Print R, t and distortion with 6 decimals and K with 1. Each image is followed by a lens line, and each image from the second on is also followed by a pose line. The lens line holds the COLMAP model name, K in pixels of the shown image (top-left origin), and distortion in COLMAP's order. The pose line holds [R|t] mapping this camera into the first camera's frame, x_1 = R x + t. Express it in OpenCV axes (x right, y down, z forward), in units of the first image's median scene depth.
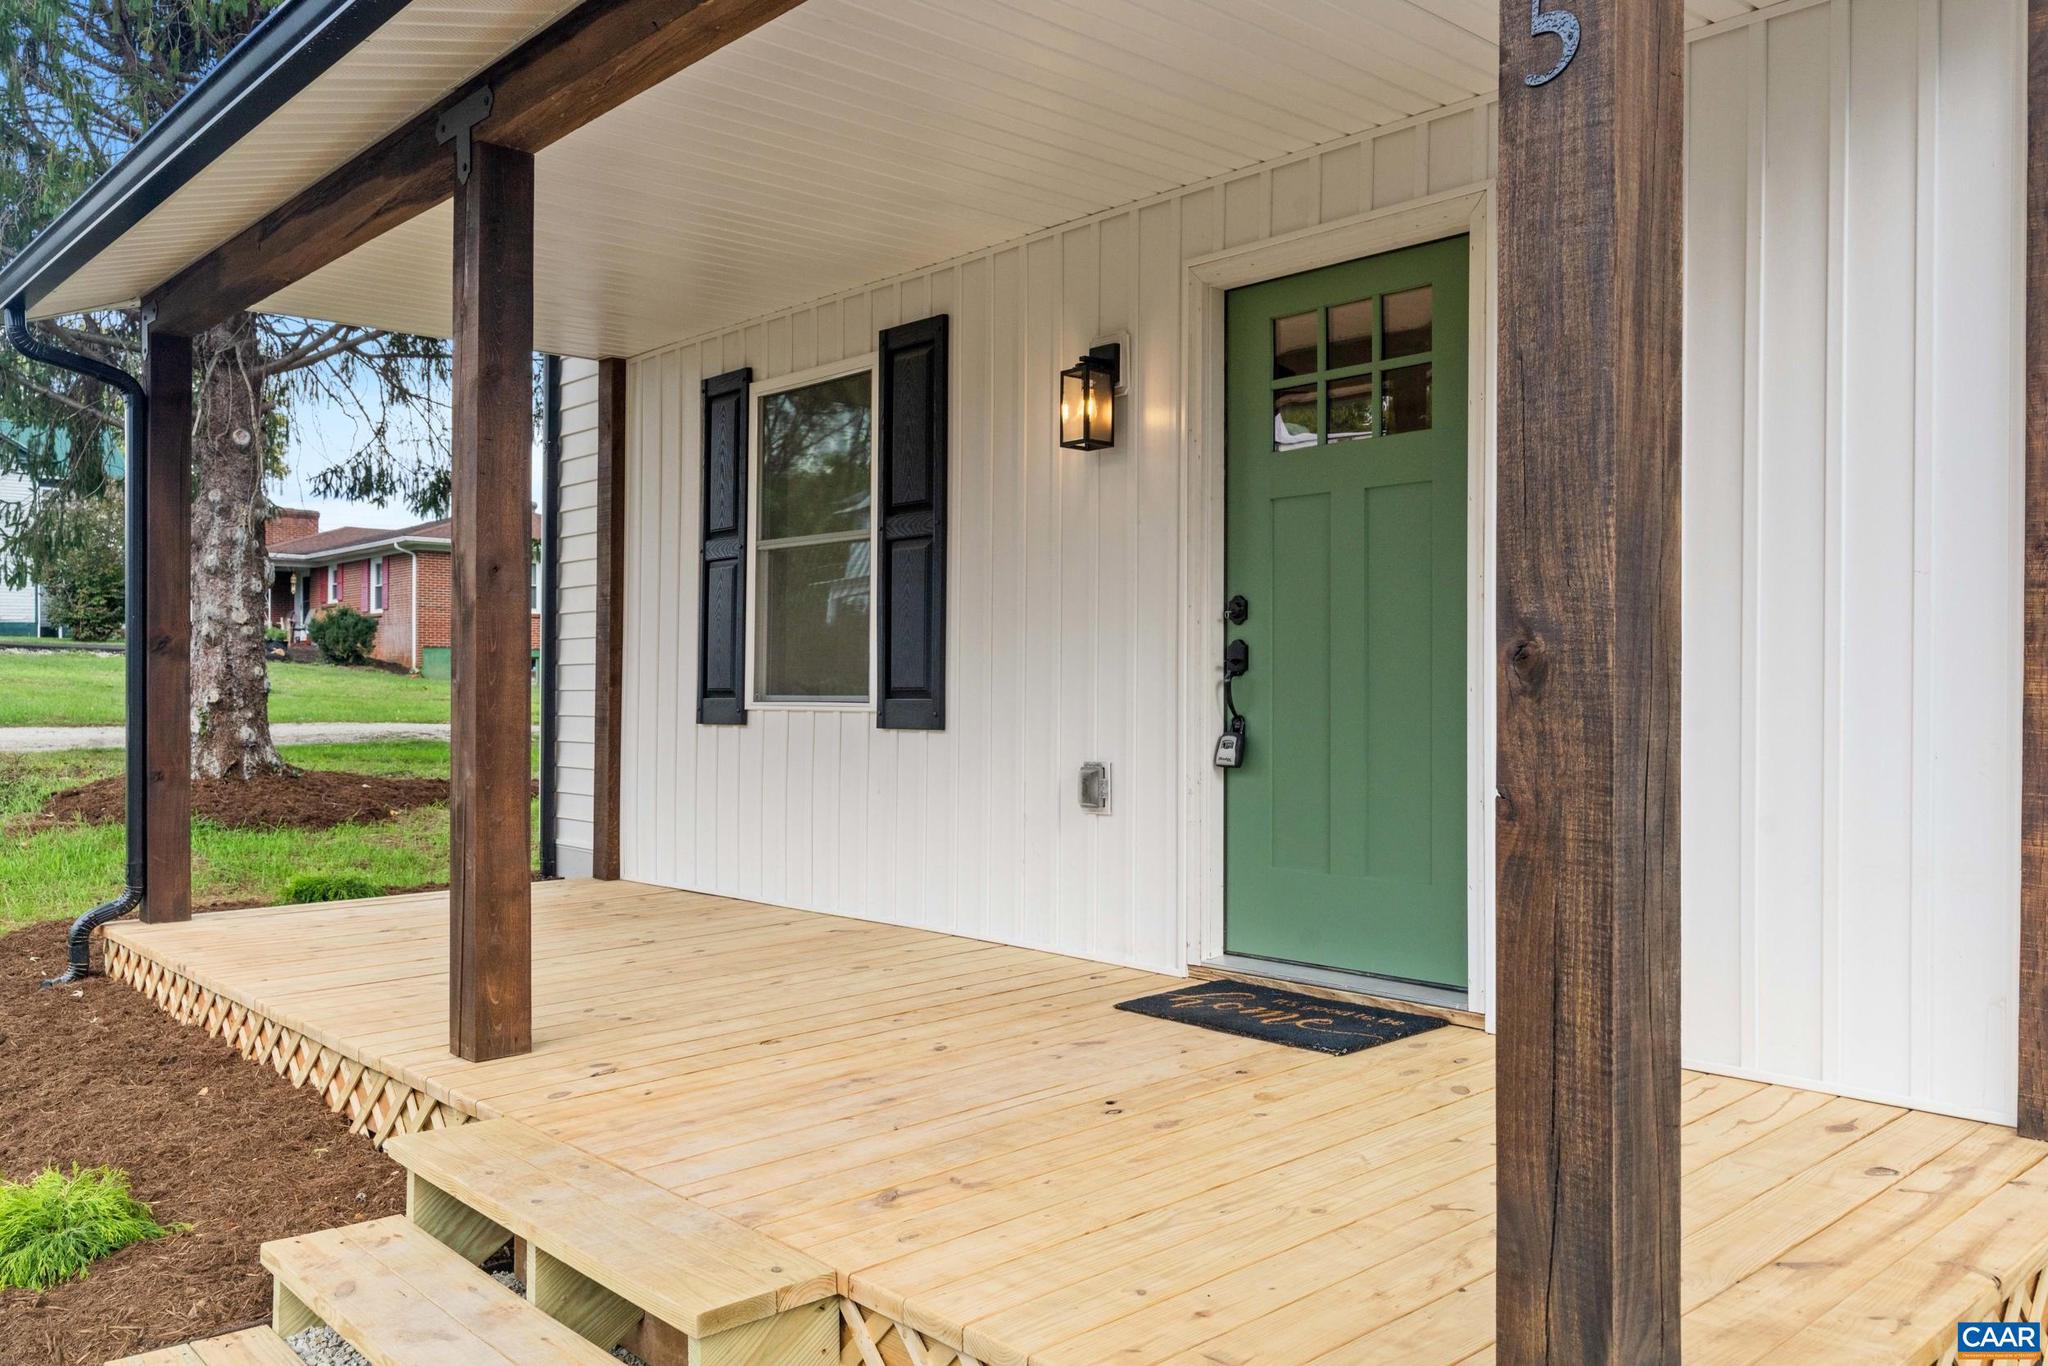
lens RADIAL K [[1611.3, 0, 1021.5], [0, 1611.3, 691.9], [0, 0, 1]] dist [0.011820, -0.004877]
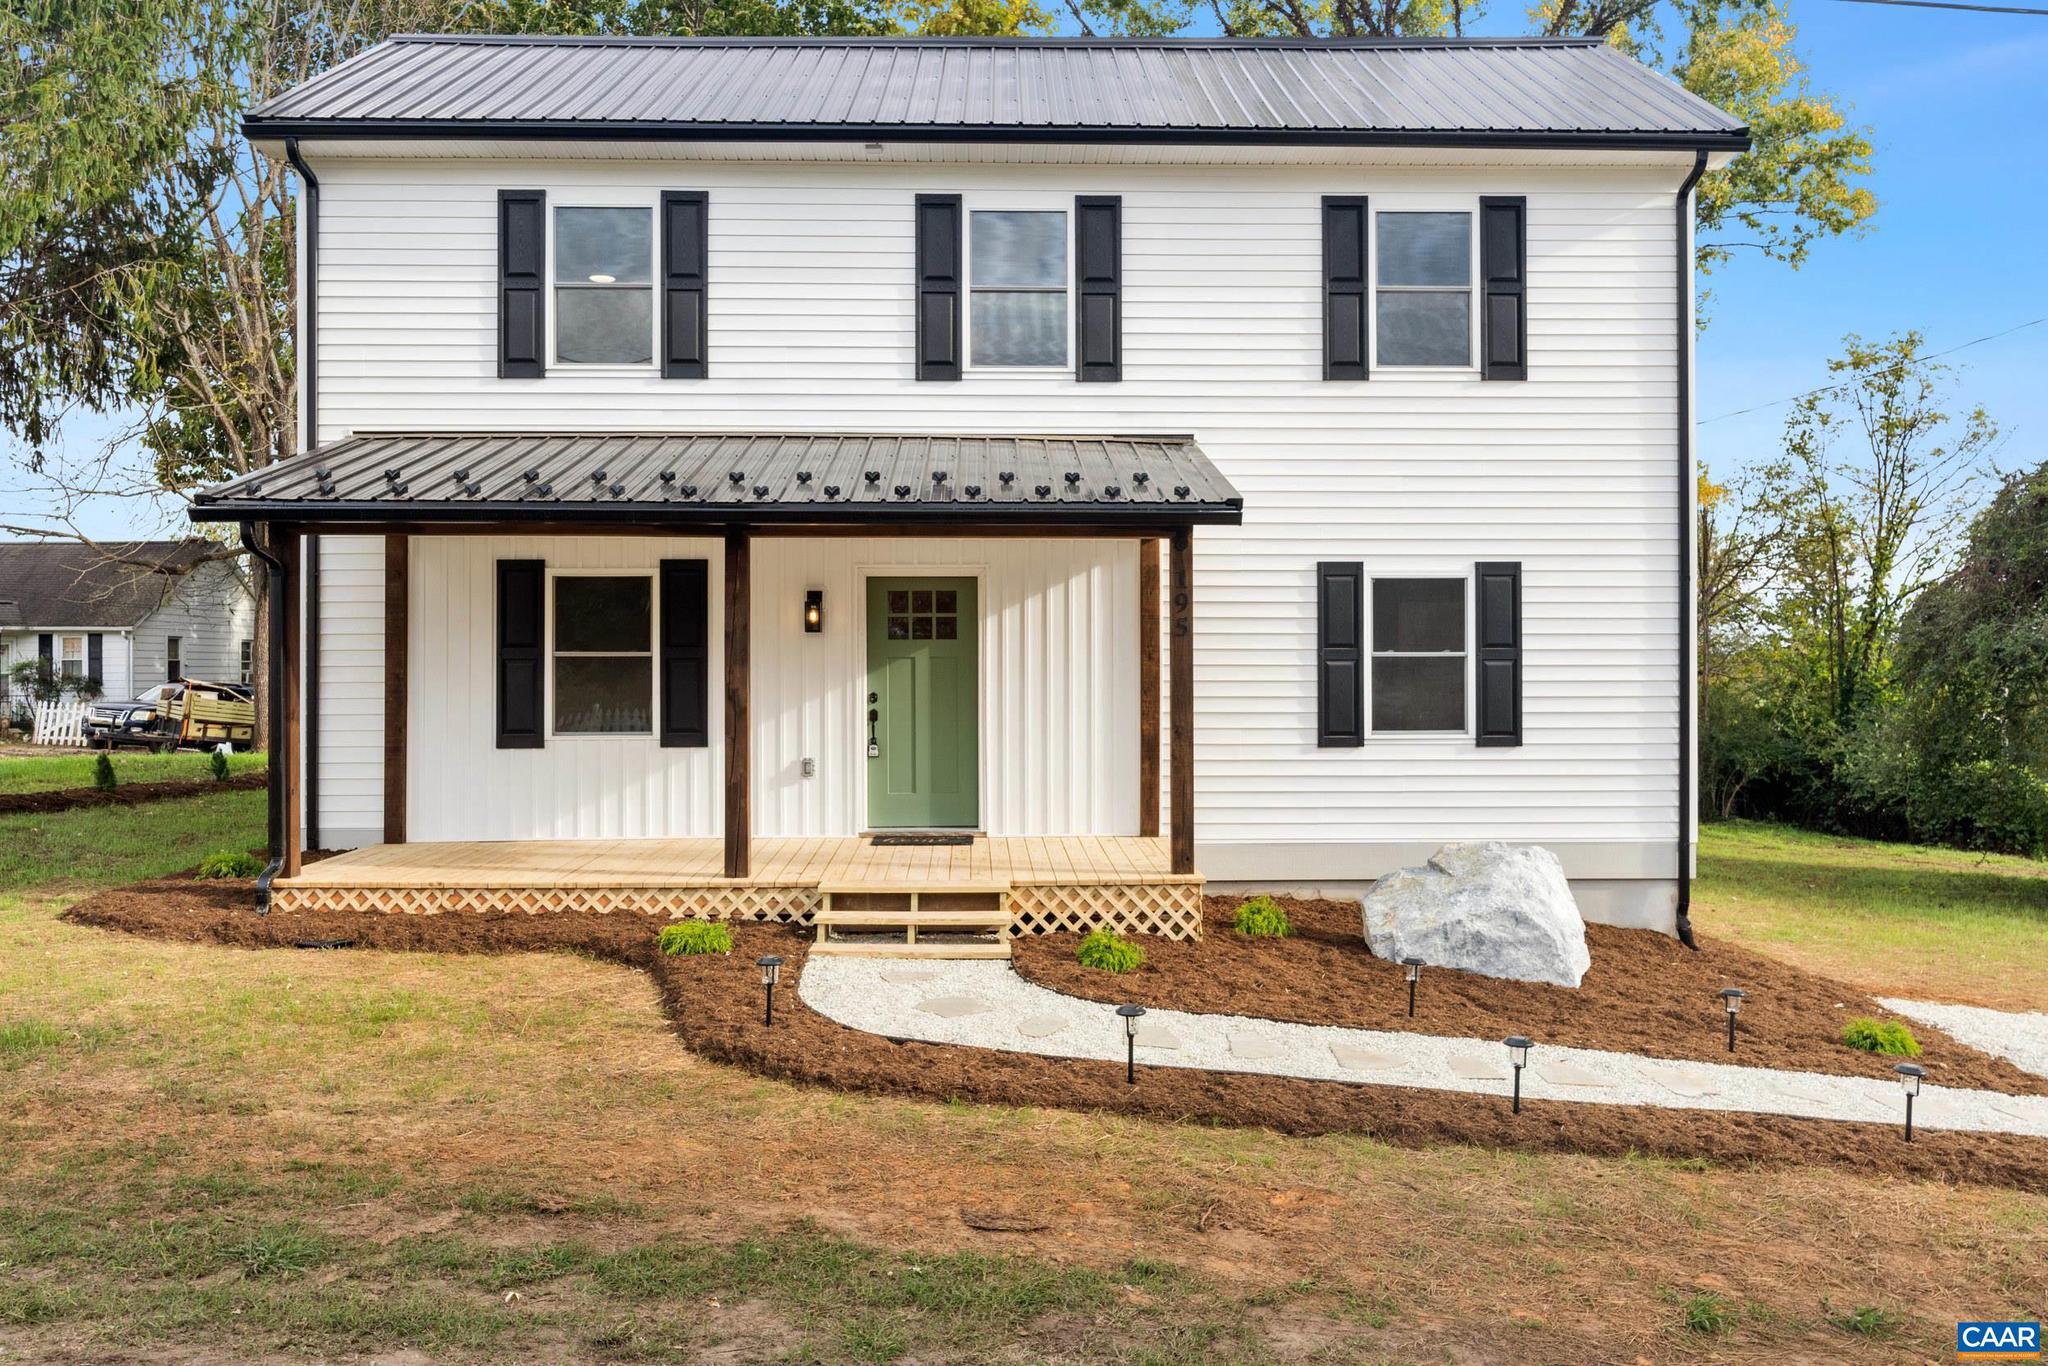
lens RADIAL K [[1495.6, 0, 1024.0], [0, 1495.6, 683.0], [0, 0, 1]] dist [0.003025, 0.003388]
pose [[0.641654, -0.003655, 0.766985, -1.164637], [0.003456, 0.999992, 0.001874, -0.057538], [-0.766986, 0.001448, 0.641662, -0.566470]]
